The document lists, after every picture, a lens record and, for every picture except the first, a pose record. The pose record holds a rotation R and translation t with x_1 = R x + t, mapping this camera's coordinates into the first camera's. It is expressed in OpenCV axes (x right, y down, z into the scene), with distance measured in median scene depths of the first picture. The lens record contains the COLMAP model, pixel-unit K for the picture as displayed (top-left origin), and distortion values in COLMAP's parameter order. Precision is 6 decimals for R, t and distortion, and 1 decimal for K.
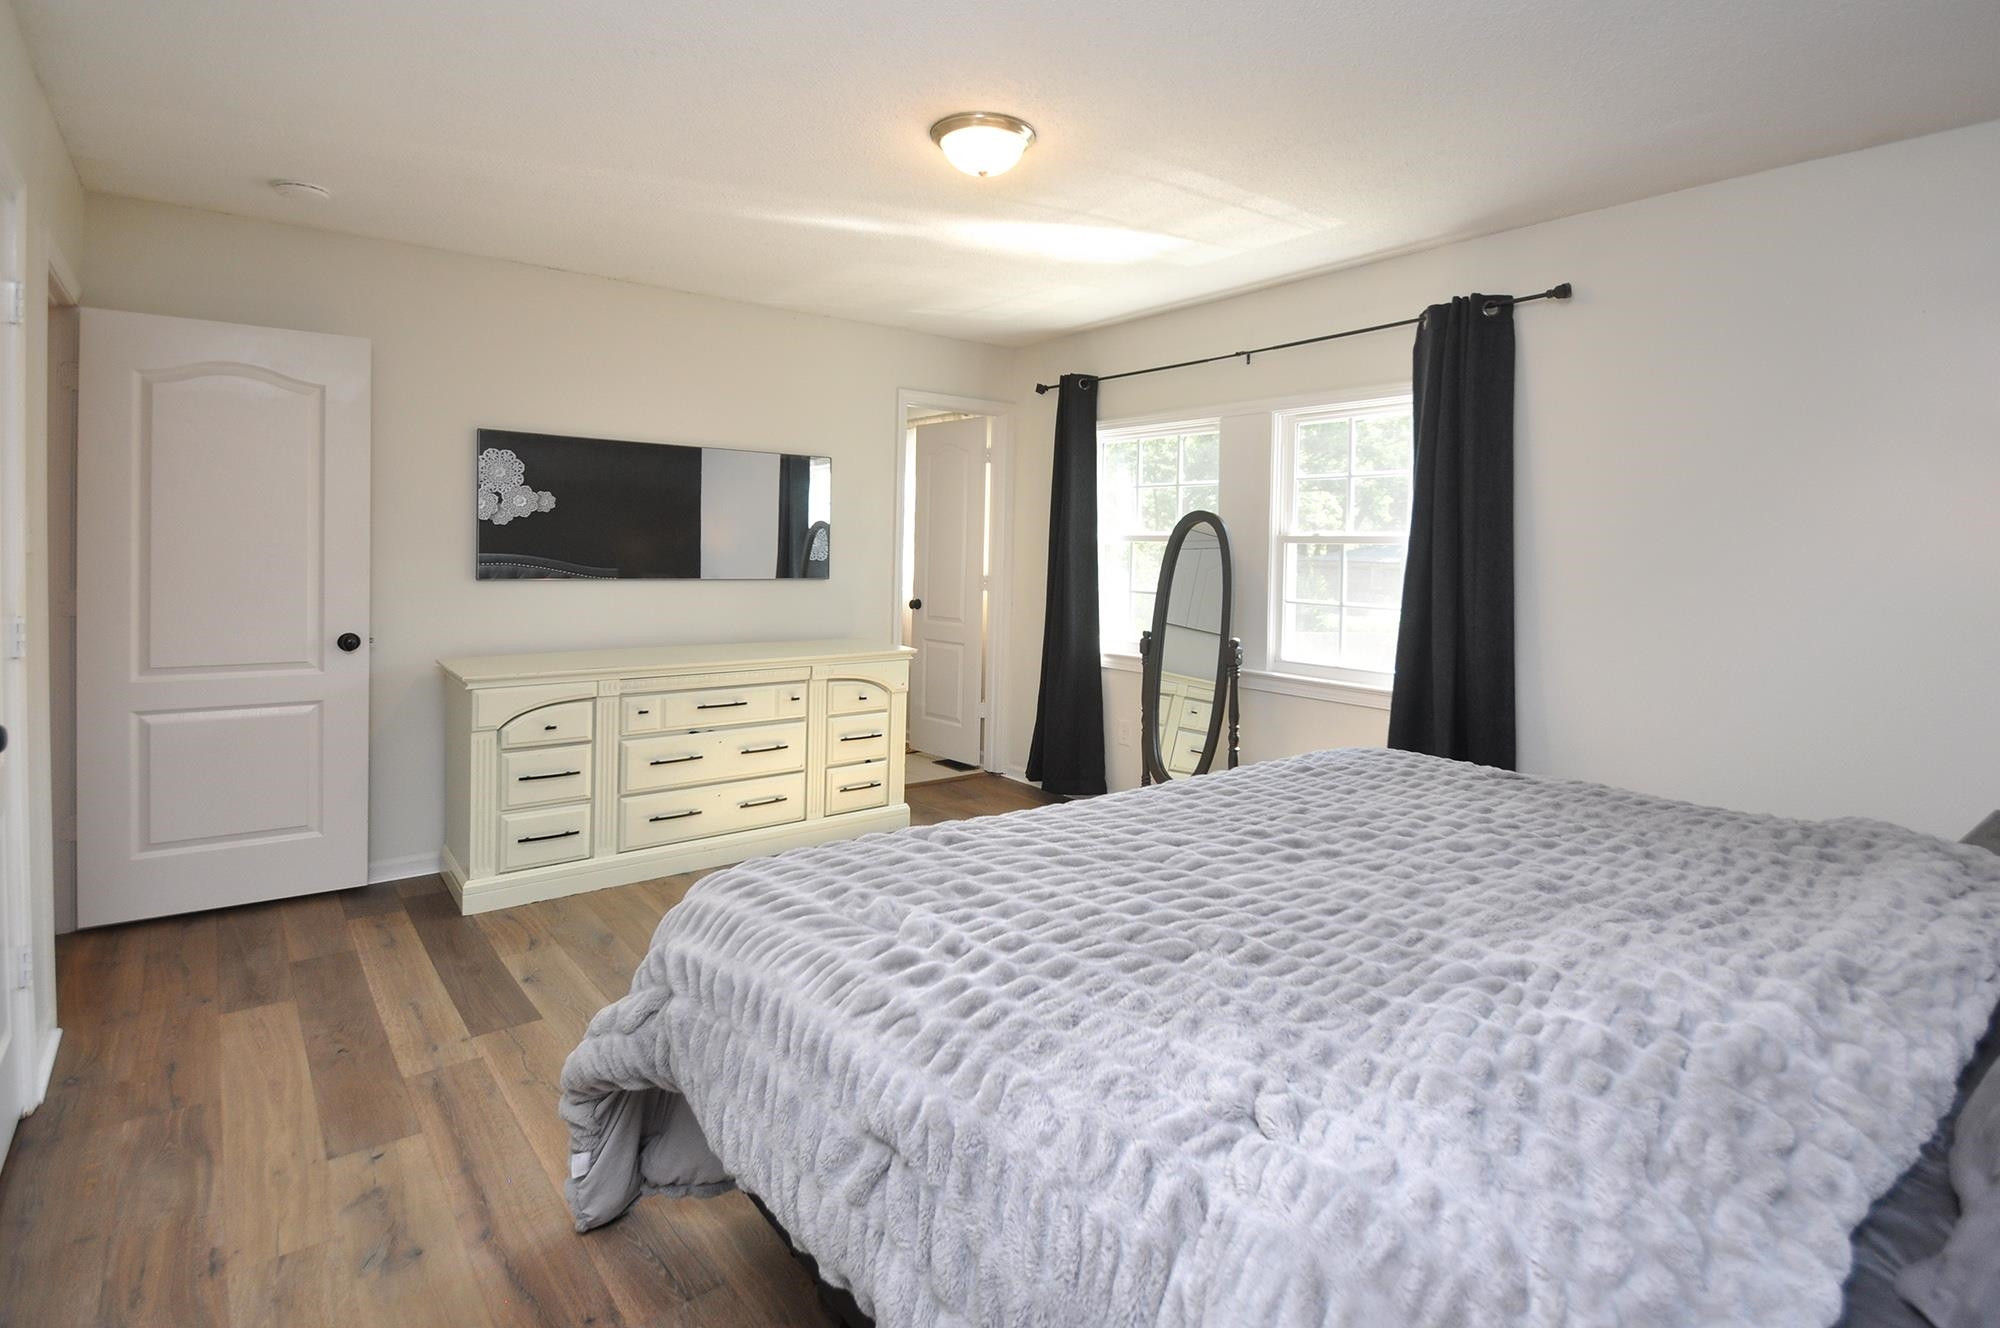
lens RADIAL K [[979.1, 0, 1002.3], [0, 979.1, 582.7], [0, 0, 1]] dist [-0.000205, -0.000334]
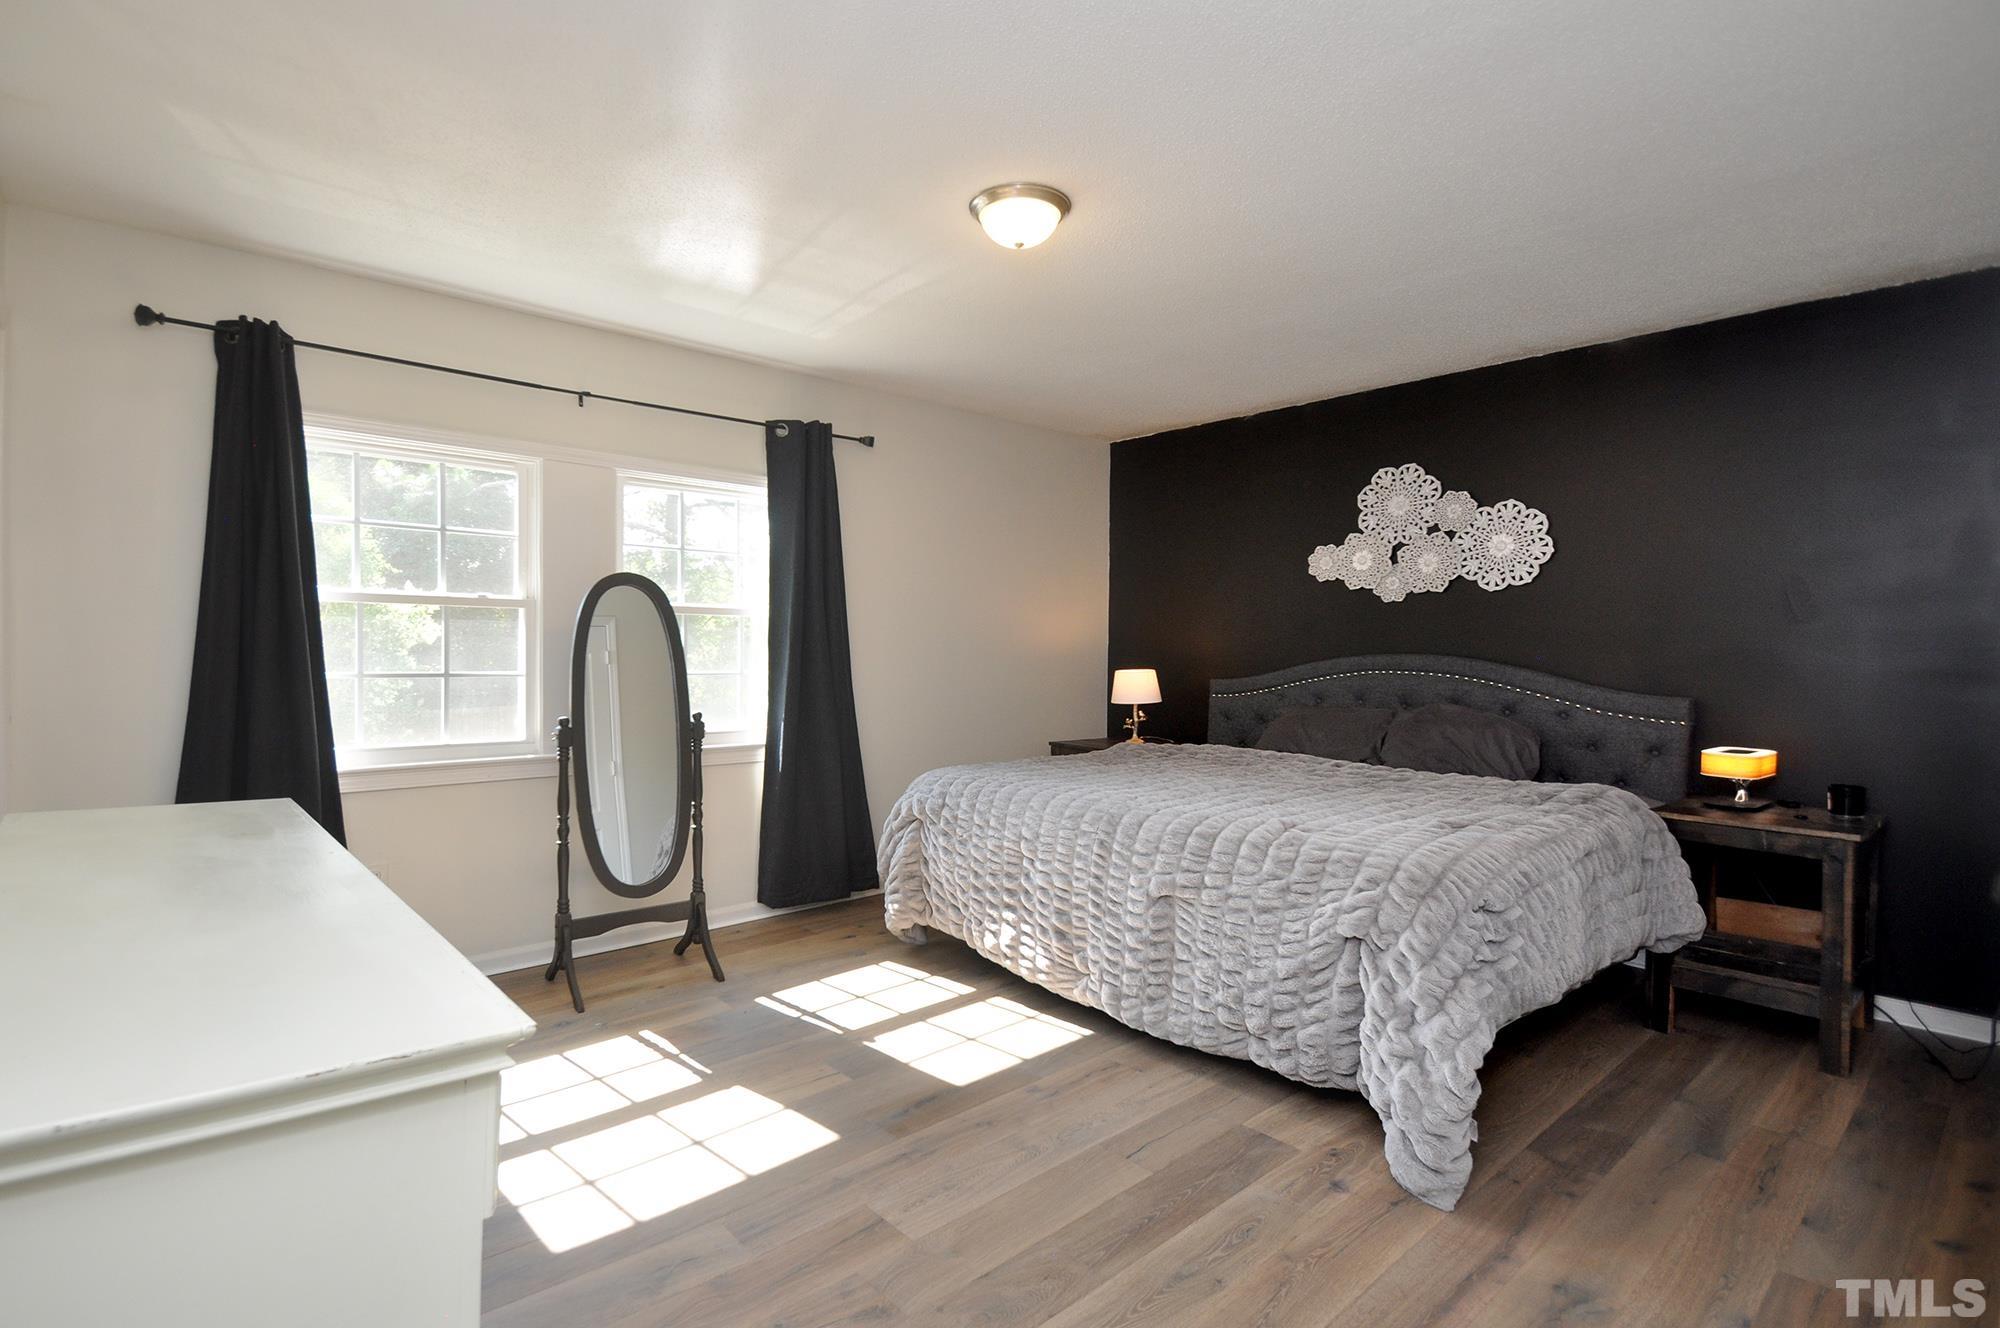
lens RADIAL K [[989.5, 0, 979.4], [0, 989.5, 685.3], [0, 0, 1]] dist [-0.015322, -0.001367]
pose [[-0.064558, -0.049641, 0.996679, -0.721226], [0.027181, 0.998304, 0.051482, -0.010701], [-0.997544, 0.030414, -0.063099, 0.766503]]
